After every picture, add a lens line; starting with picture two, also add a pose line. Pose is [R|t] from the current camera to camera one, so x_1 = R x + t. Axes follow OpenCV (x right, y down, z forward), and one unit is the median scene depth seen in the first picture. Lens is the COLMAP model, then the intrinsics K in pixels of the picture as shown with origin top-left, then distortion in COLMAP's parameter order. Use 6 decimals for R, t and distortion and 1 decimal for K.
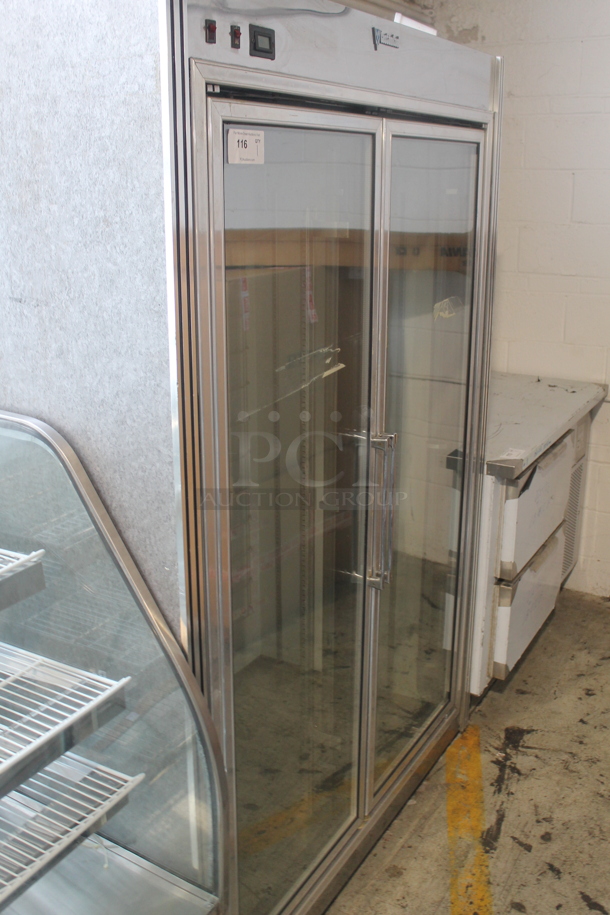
lens RADIAL K [[921.2, 0, 305.0], [0, 921.2, 457.5], [0, 0, 1]] dist [-0.128547, 0.153632]
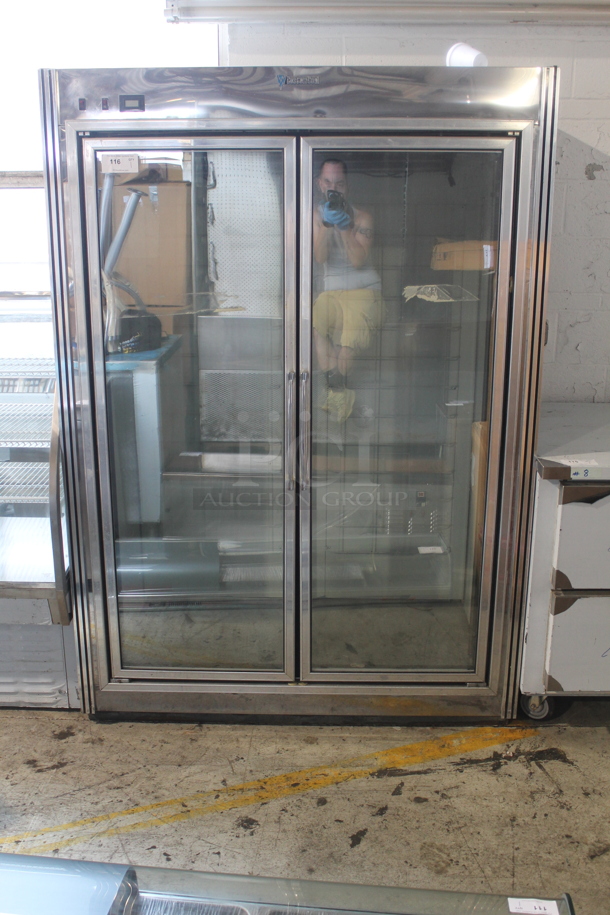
lens RADIAL K [[921.2, 0, 305.0], [0, 921.2, 457.5], [0, 0, 1]] dist [-0.128547, 0.153632]
pose [[0.481993, 0.235761, -0.843860, 1.005446], [-0.257845, 0.958636, 0.120552, -0.055793], [0.837376, 0.159480, 0.522845, 0.269147]]
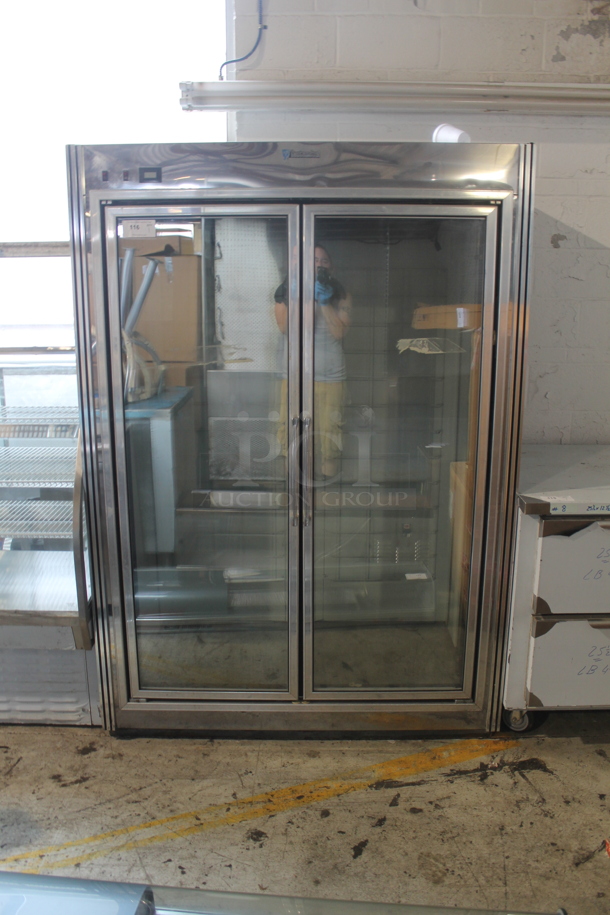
lens RADIAL K [[764.6, 0, 305.0], [0, 764.6, 457.5], [0, 0, 1]] dist [-0.146091, 0.136694]
pose [[0.495945, 0.196376, -0.845858, 0.909734], [-0.254721, 0.964141, 0.074488, -0.045081], [0.830154, 0.178516, 0.528182, 0.305700]]
